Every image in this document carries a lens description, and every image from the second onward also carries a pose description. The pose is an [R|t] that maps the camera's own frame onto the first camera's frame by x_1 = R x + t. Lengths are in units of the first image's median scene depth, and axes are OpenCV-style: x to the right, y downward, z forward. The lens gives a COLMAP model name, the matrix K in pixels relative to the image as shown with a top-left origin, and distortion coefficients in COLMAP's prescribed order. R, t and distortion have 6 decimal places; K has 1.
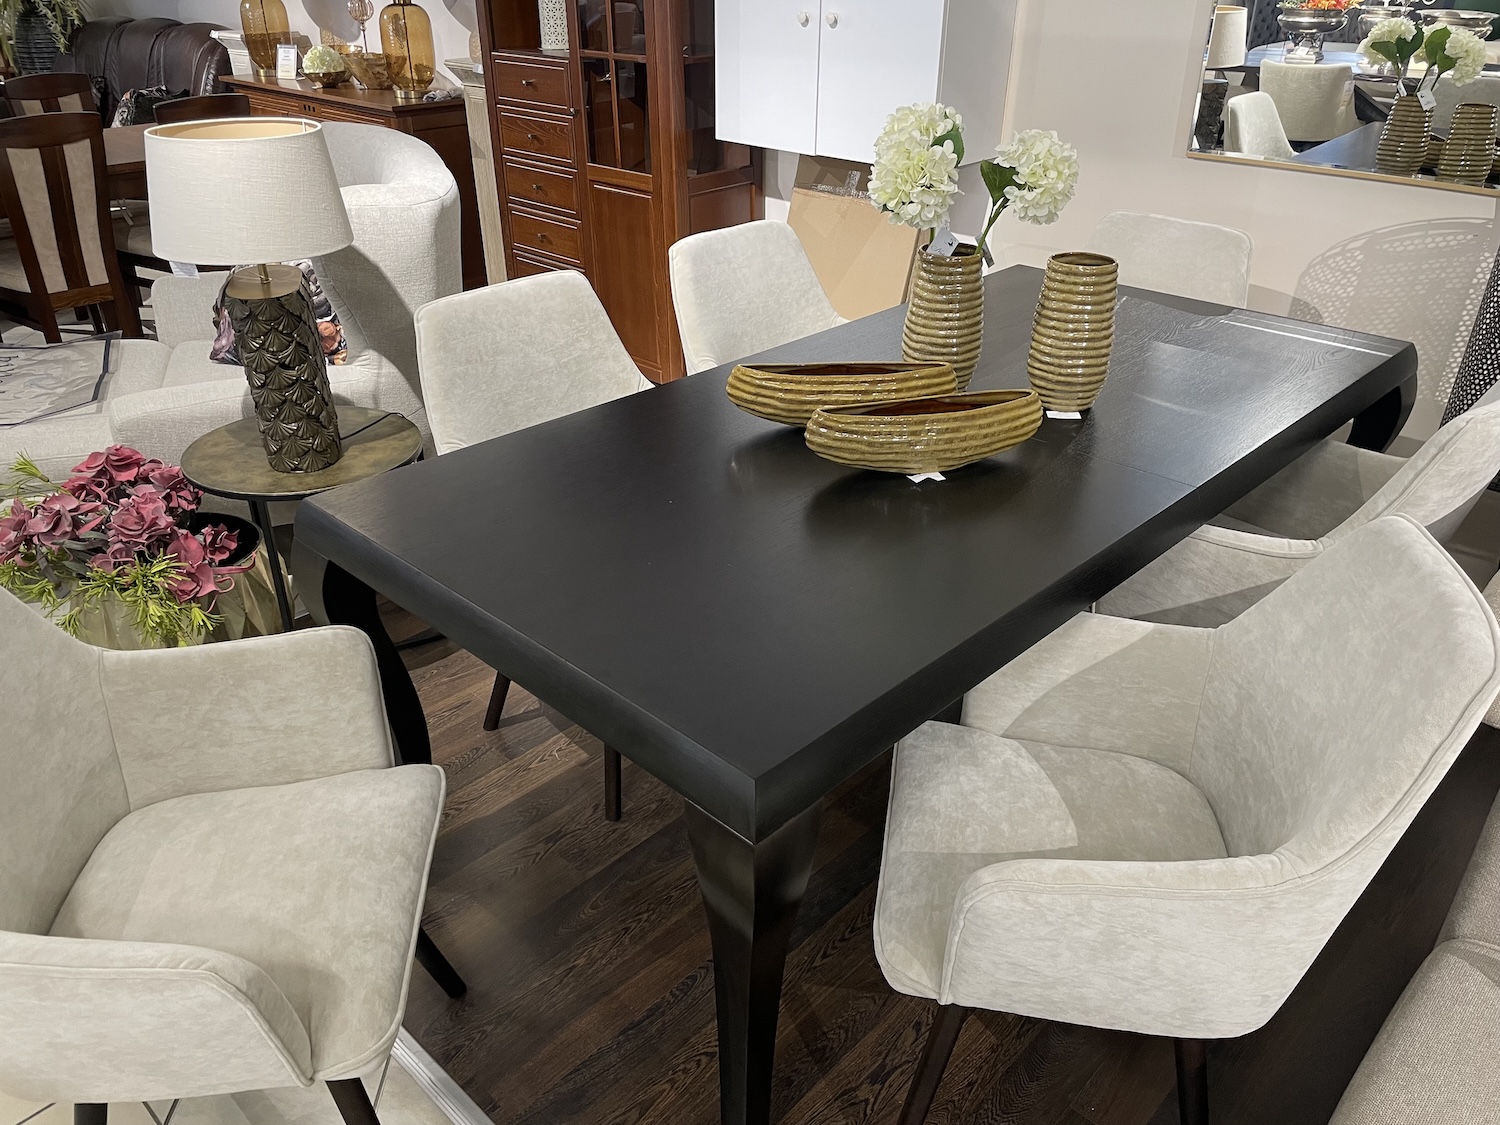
lens RADIAL K [[1156.3, 0, 745.8], [0, 1156.3, 555.8], [0, 0, 1]] dist [0.087518, -0.124686]
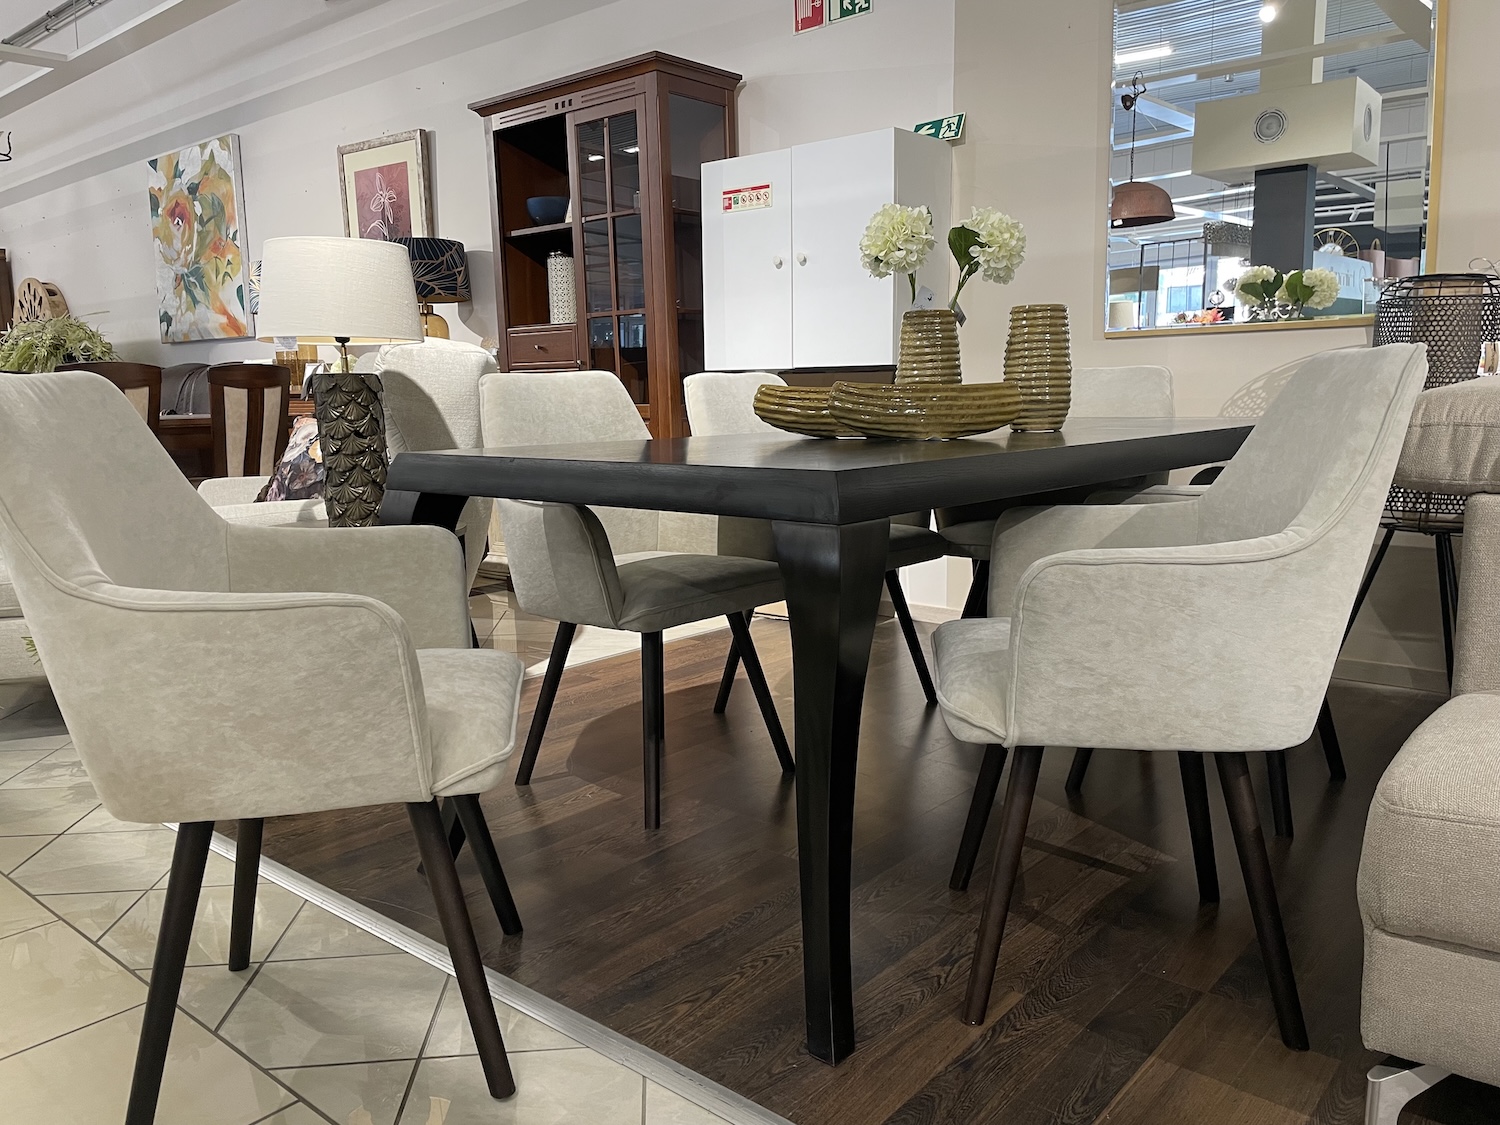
lens RADIAL K [[1151.5, 0, 748.7], [0, 1151.5, 534.9], [0, 0, 1]] dist [0.092139, -0.133895]
pose [[0.998384, -0.026566, 0.050233, -0.086748], [0.042694, 0.934047, -0.354589, 0.407899], [-0.037500, 0.356161, 0.933672, -0.044432]]
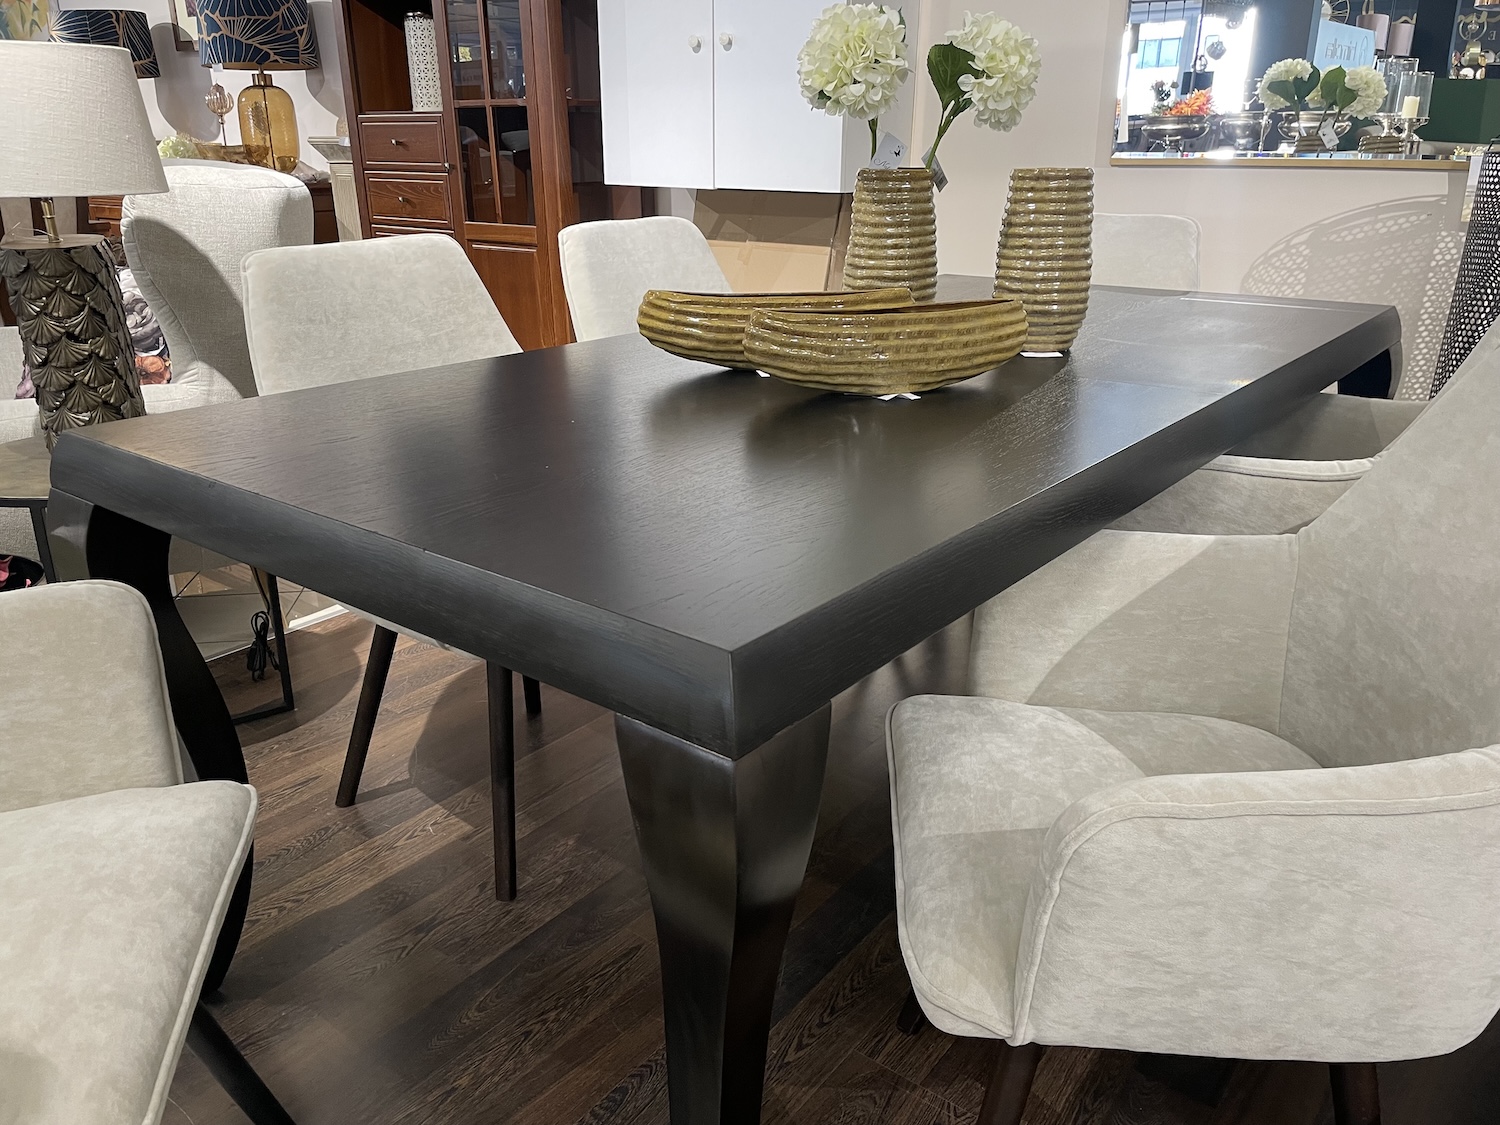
lens RADIAL K [[1156.3, 0, 745.8], [0, 1156.3, 555.8], [0, 0, 1]] dist [0.087518, -0.124686]
pose [[0.994840, -0.037112, 0.094429, -0.025125], [0.050267, 0.988733, -0.140996, 0.140096], [-0.088132, 0.145015, 0.985497, 0.231181]]
